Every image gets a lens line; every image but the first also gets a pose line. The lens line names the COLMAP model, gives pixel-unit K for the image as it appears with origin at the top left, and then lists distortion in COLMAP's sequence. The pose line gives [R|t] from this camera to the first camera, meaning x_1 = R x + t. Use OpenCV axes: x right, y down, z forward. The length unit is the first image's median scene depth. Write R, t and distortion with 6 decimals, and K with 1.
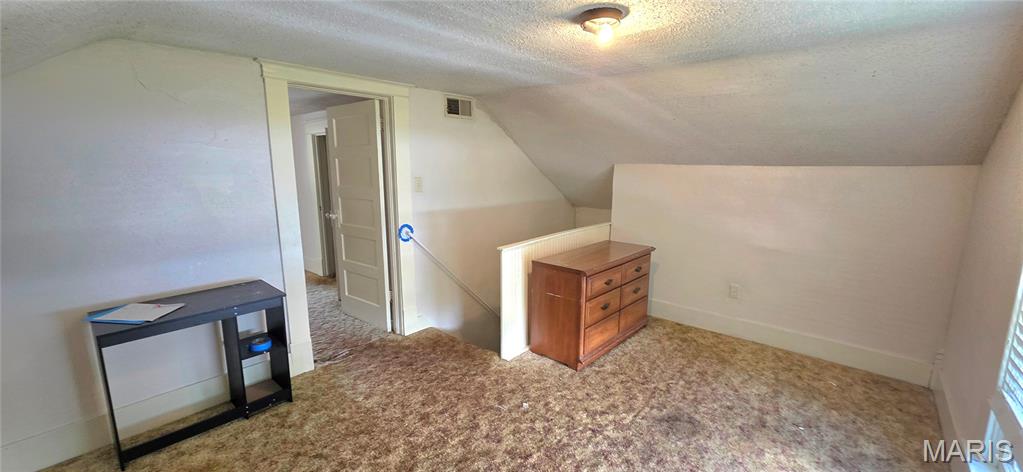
lens RADIAL K [[407.9, 0, 505.4], [0, 407.9, 239.0], [0, 0, 1]] dist [0.000516, -0.000032]
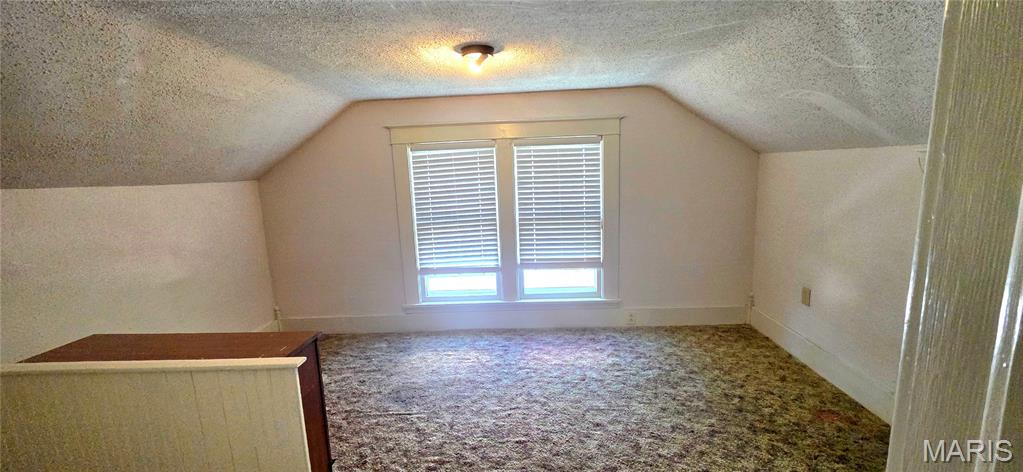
lens RADIAL K [[407.9, 0, 506.2], [0, 407.9, 235.1], [0, 0, 1]] dist [0.000516, -0.000032]
pose [[-0.626599, -0.100336, 0.772856, -0.573994], [0.174577, 0.948406, 0.264666, -0.226728], [-0.759537, 0.300763, -0.576754, 1.220771]]
